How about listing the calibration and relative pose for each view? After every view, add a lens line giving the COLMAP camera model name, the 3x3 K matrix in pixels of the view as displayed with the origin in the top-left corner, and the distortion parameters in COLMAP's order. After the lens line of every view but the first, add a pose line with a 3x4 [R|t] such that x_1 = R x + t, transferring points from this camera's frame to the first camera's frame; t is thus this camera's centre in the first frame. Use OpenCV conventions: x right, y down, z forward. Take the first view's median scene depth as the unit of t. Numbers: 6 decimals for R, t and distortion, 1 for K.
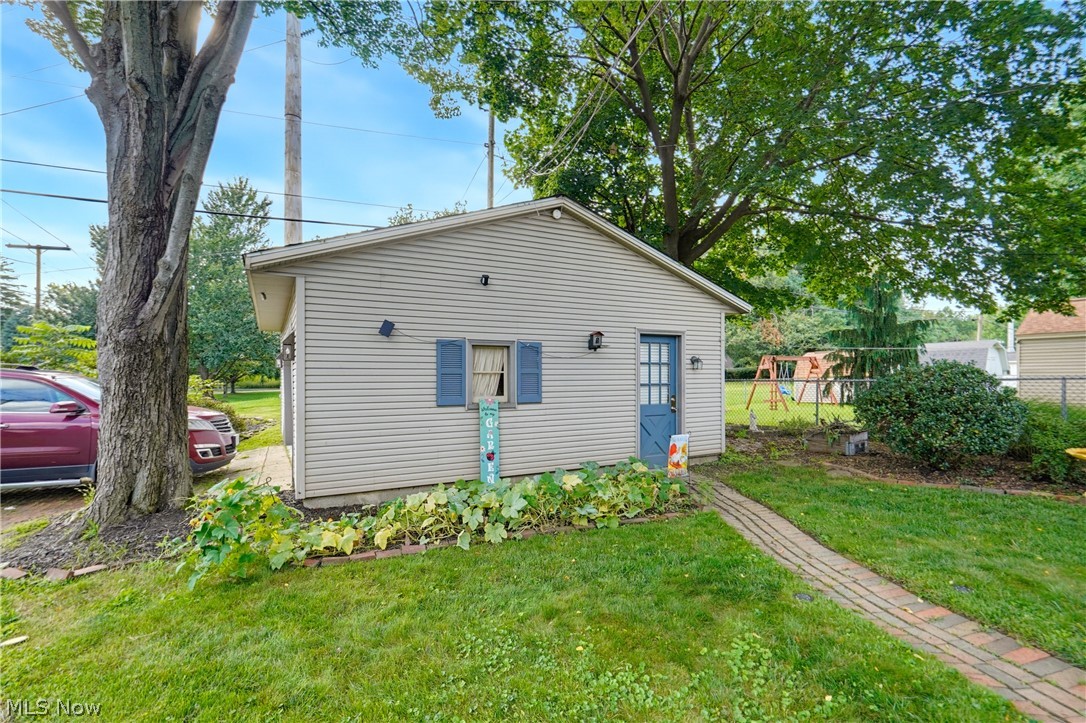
lens RADIAL K [[512.0, 0, 545.0], [0, 512.0, 373.3], [0, 0, 1]] dist [0.000524, 0.000030]
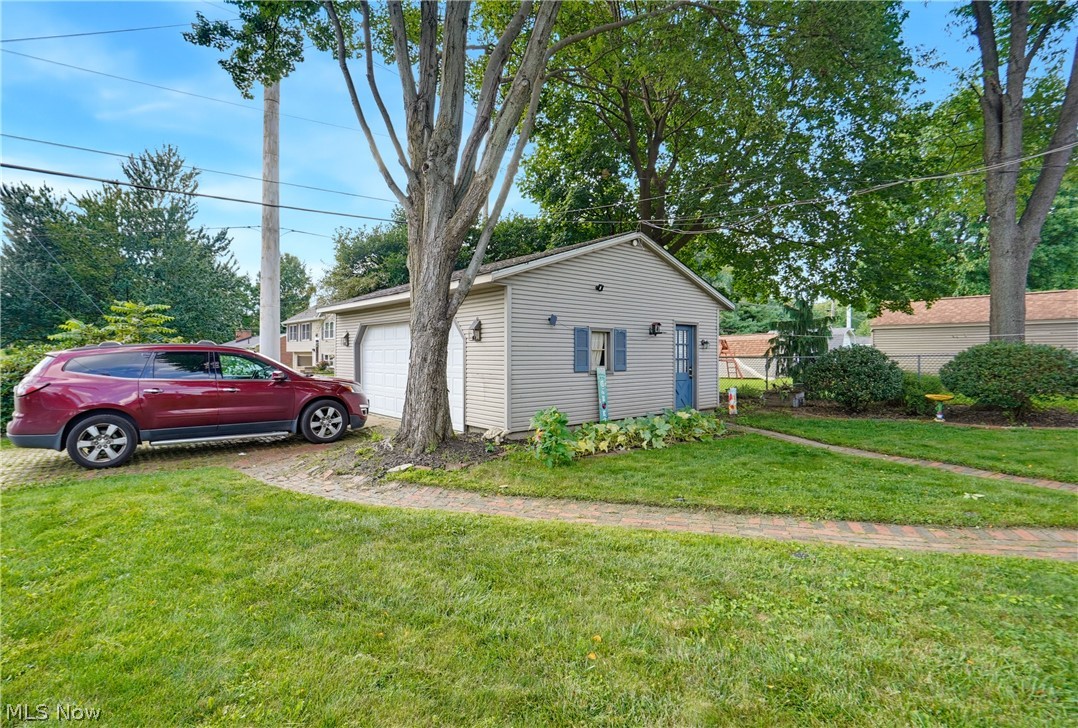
lens RADIAL K [[520.8, 0, 537.5], [0, 520.8, 348.4], [0, 0, 1]] dist [0.001556, 0.000137]
pose [[0.978220, 0.007100, 0.207450, -0.488128], [-0.005300, 0.999943, -0.009232, 0.007423], [-0.207504, 0.007931, 0.978202, -0.353794]]
